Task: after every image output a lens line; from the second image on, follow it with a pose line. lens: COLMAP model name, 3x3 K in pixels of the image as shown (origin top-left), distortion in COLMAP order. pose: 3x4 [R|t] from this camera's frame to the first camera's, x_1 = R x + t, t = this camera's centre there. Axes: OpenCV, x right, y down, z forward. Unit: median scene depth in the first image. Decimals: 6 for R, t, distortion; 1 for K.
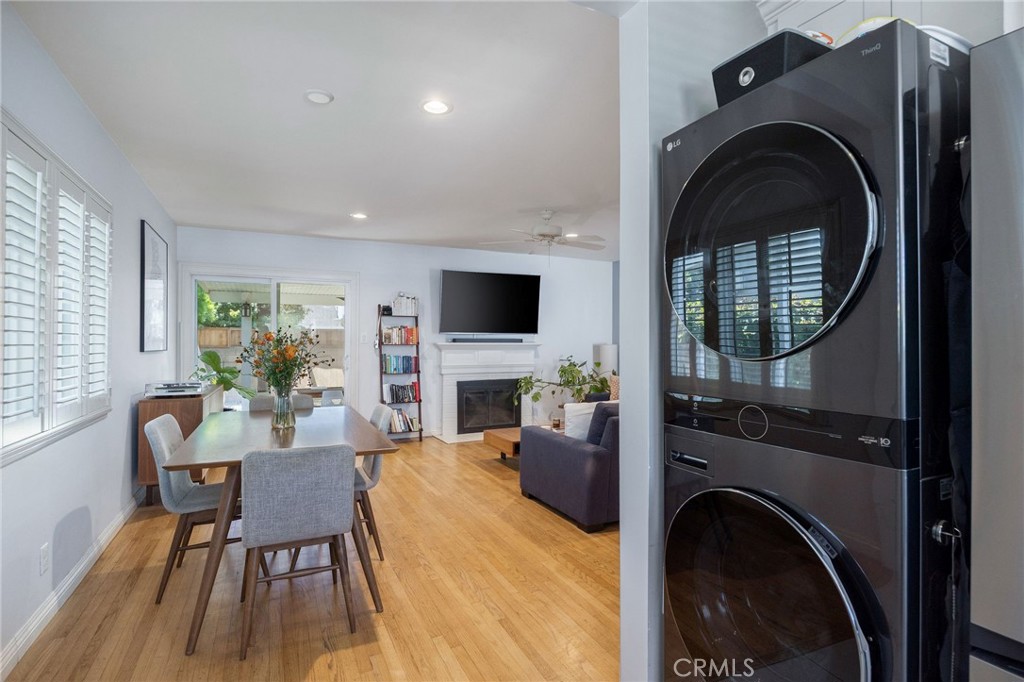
lens RADIAL K [[506.3, 0, 509.0], [0, 506.3, 339.3], [0, 0, 1]] dist [-0.003226, -0.000141]
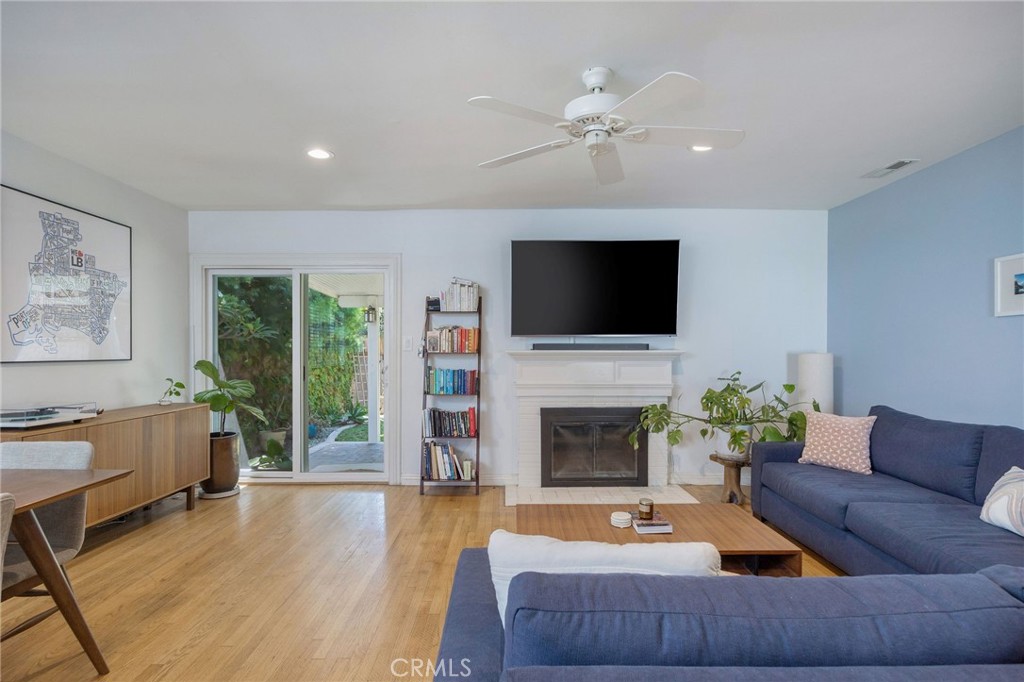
lens RADIAL K [[504.8, 0, 512.8], [0, 504.8, 350.0], [0, 0, 1]] dist [-0.004020, -0.000223]
pose [[0.899441, -0.001004, -0.437041, 0.166307], [0.003871, 0.999976, 0.005668, 0.002558], [0.437025, -0.006789, 0.899424, 0.410659]]
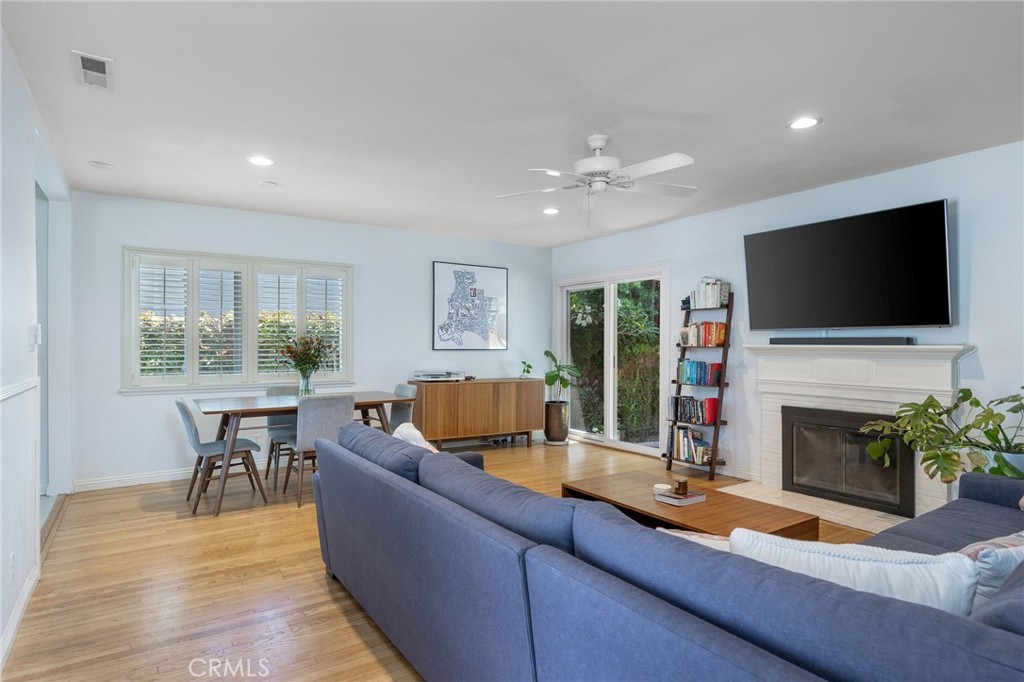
lens RADIAL K [[558.3, 0, 512.0], [0, 558.3, 341.0], [0, 0, 1]] dist [-0.000299, -0.000227]
pose [[0.141317, -0.003020, -0.989960, 0.575477], [0.004643, 0.999986, -0.002388, 0.002403], [0.989954, -0.004259, 0.141329, 0.606010]]
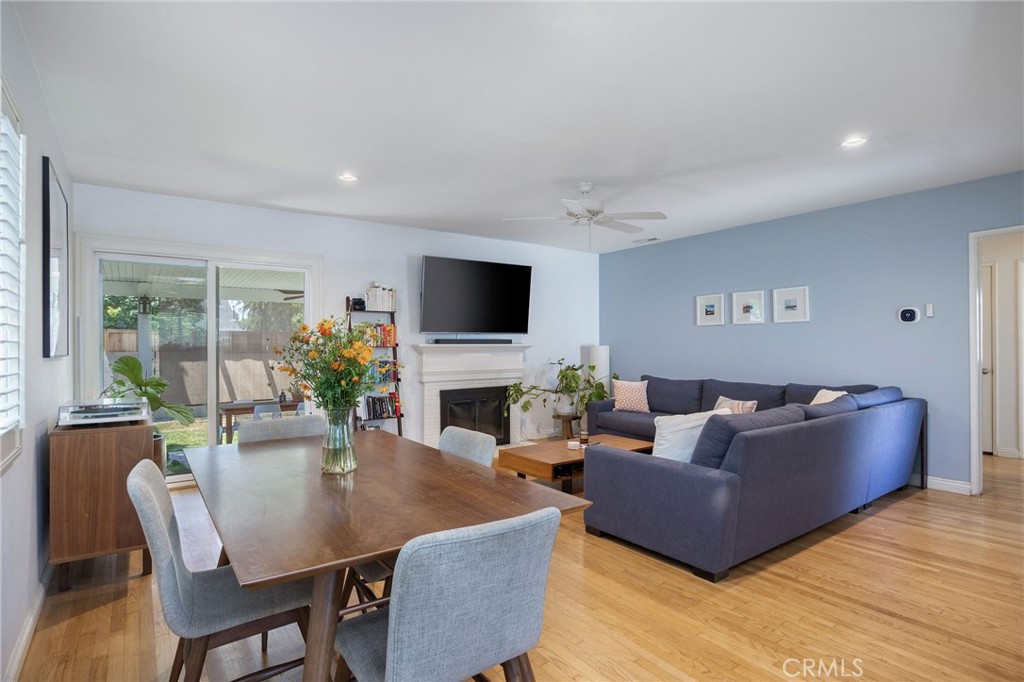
lens RADIAL K [[526.5, 0, 512.0], [0, 526.5, 341.0], [0, 0, 1]] dist [-0.010374, -0.000331]
pose [[0.983097, -0.004825, 0.183021, -0.154154], [0.005574, 0.999978, -0.003575, 0.005485], [-0.183000, 0.004535, 0.983103, 0.133145]]
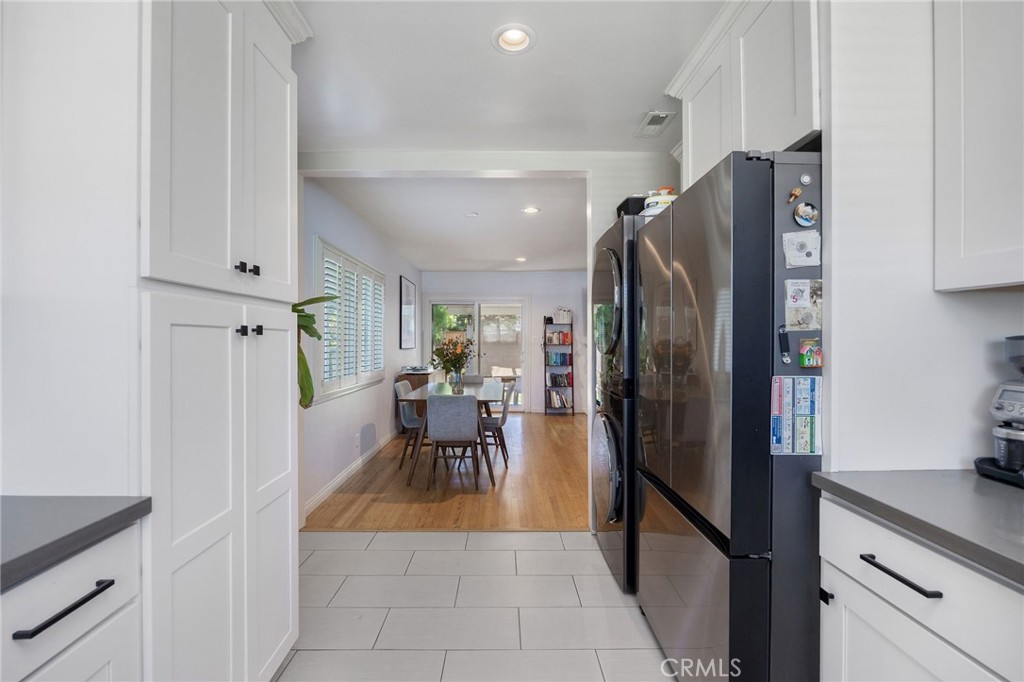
lens RADIAL K [[464.5, 0, 511.2], [0, 464.5, 336.2], [0, 0, 1]] dist [-0.000299, -0.000165]
pose [[0.908613, -0.005182, -0.417608, 0.197123], [0.003046, 0.999979, -0.005781, -0.005776], [0.417629, 0.003981, 0.908609, -0.207631]]
